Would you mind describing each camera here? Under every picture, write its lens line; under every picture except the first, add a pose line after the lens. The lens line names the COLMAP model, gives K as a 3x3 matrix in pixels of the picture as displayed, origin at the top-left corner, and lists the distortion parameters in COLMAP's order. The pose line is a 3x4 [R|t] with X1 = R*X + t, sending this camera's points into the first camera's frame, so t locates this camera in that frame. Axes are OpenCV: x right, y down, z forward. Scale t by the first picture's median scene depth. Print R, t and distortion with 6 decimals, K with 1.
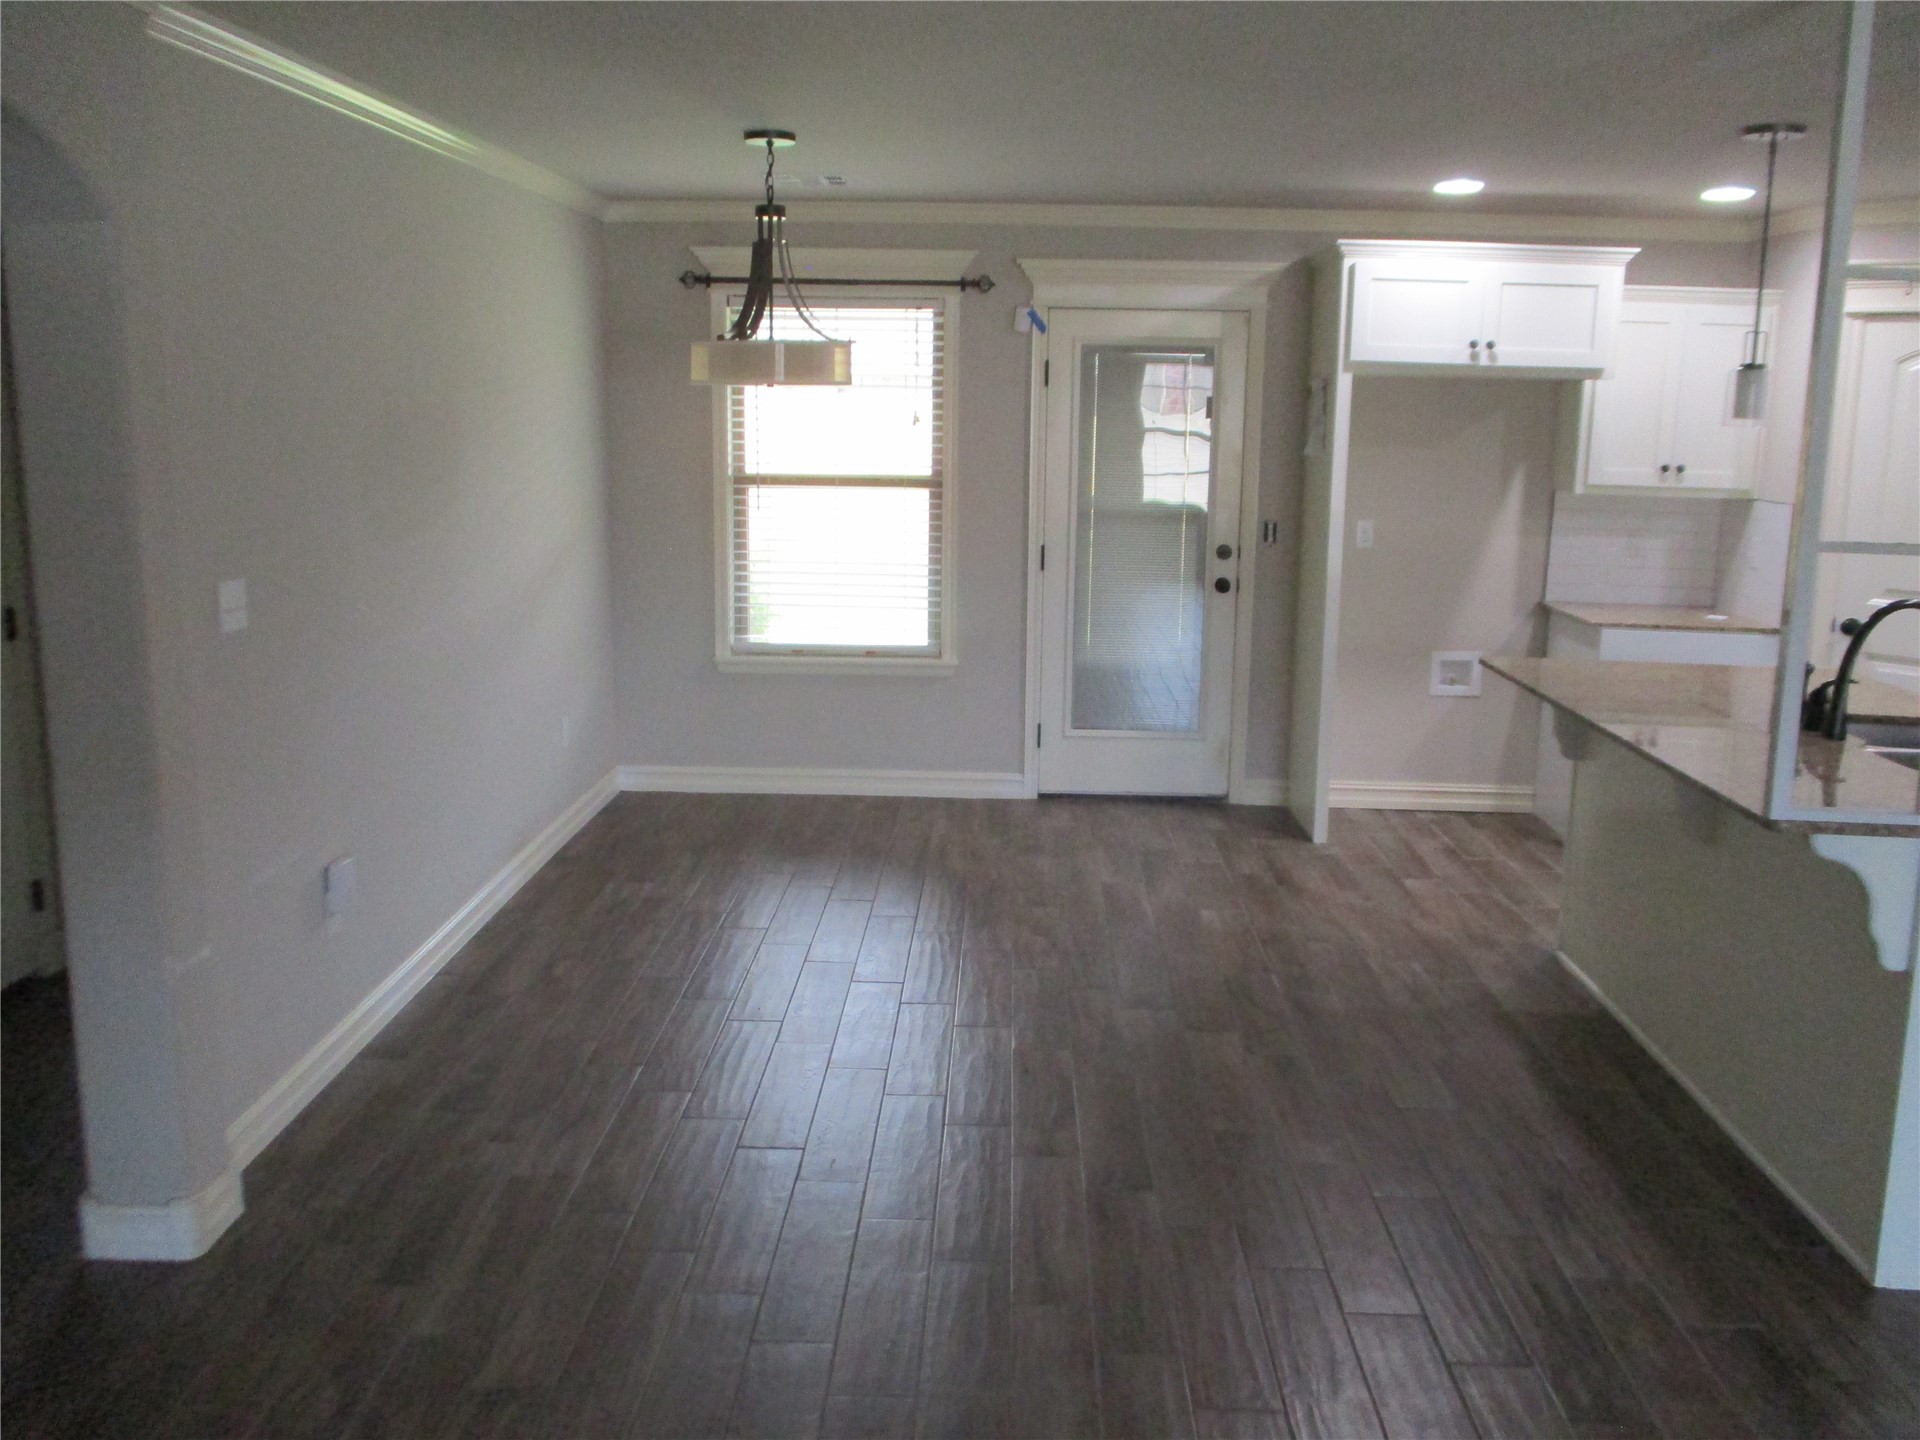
lens RADIAL K [[1626.4, 0, 961.1], [0, 1626.4, 703.9], [0, 0, 1]] dist [-0.013245, -0.016629]
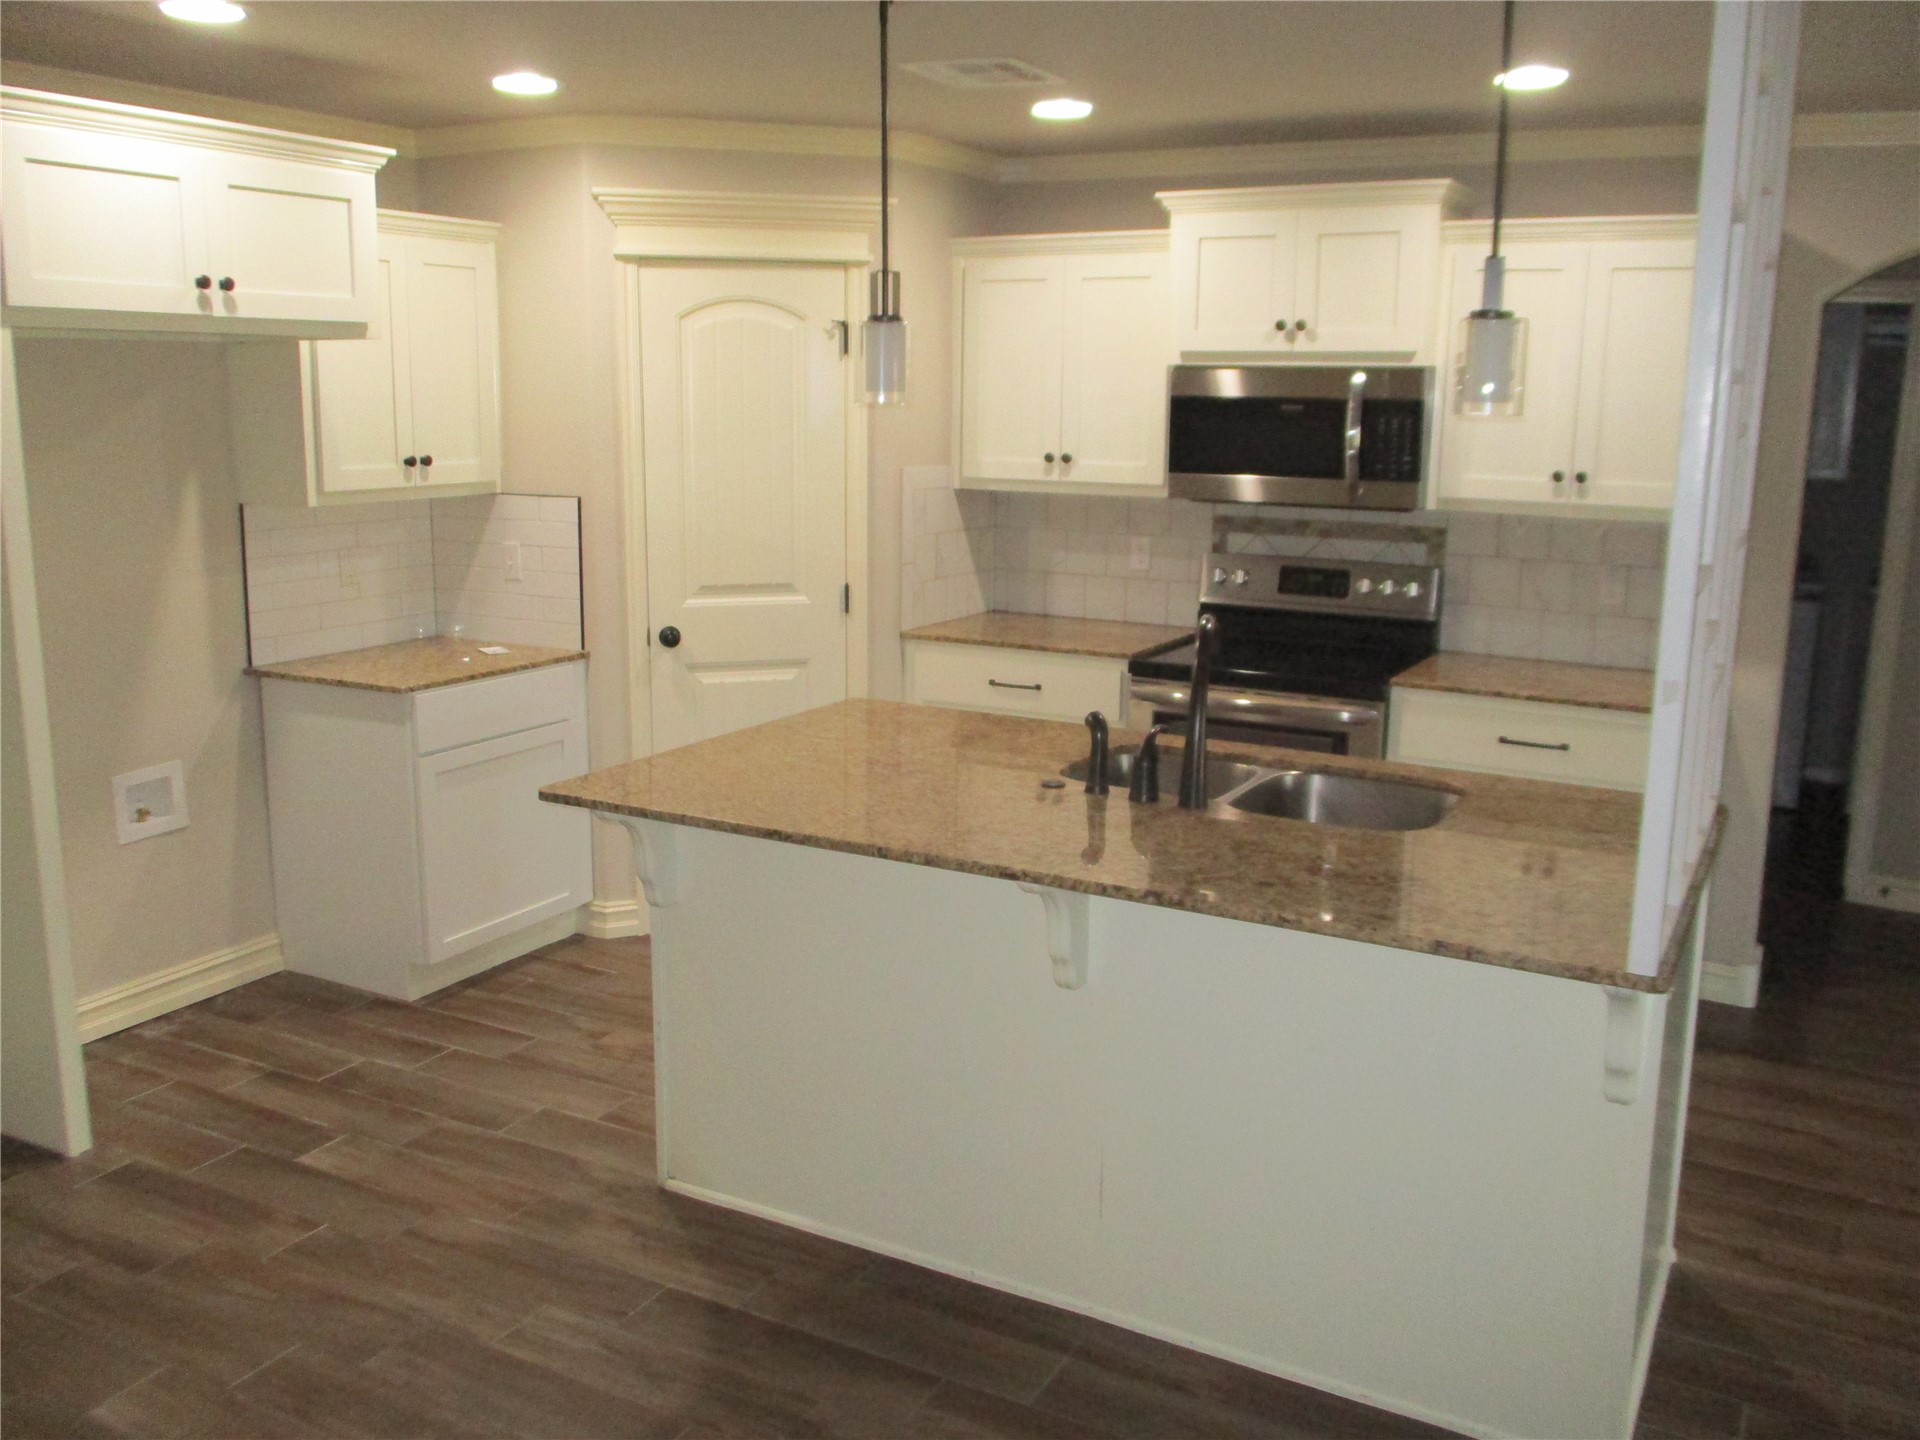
lens RADIAL K [[1626.4, 0, 944.8], [0, 1626.4, 673.4], [0, 0, 1]] dist [-0.013245, -0.016629]
pose [[0.451762, -0.177006, 0.874403, -0.111131], [0.175053, 0.978654, 0.107669, -0.088289], [-0.874796, 0.104426, 0.473104, 0.452972]]
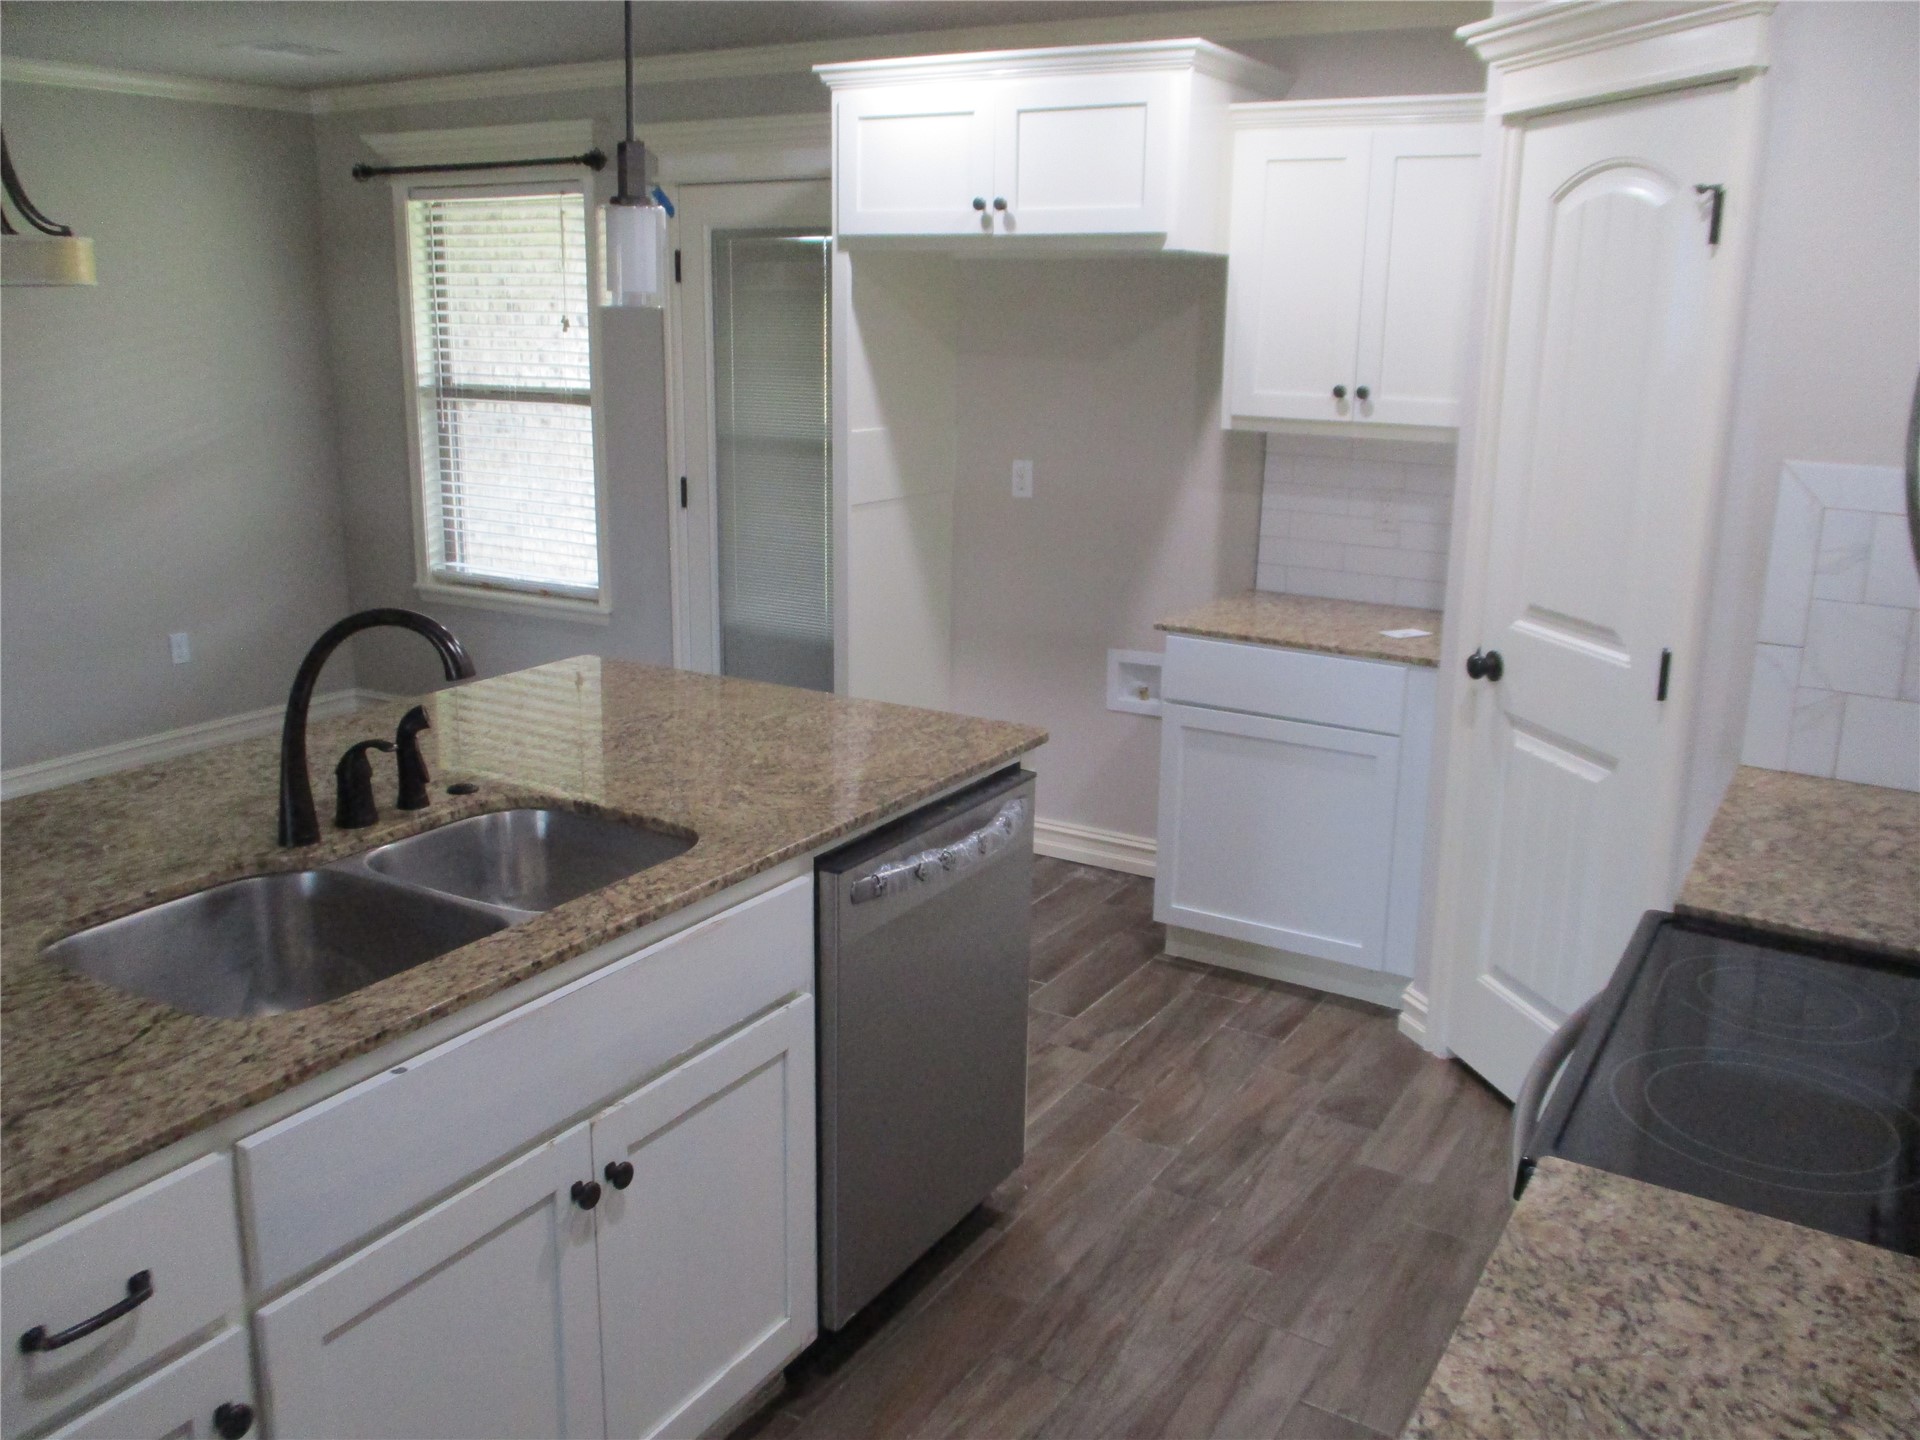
lens RADIAL K [[1626.4, 0, 925.8], [0, 1626.4, 669.1], [0, 0, 1]] dist [-0.013245, -0.016629]
pose [[0.869233, 0.097963, -0.484601, 0.608593], [-0.087202, 0.995184, 0.044764, -0.051887], [0.486652, 0.003348, 0.873589, 0.368469]]
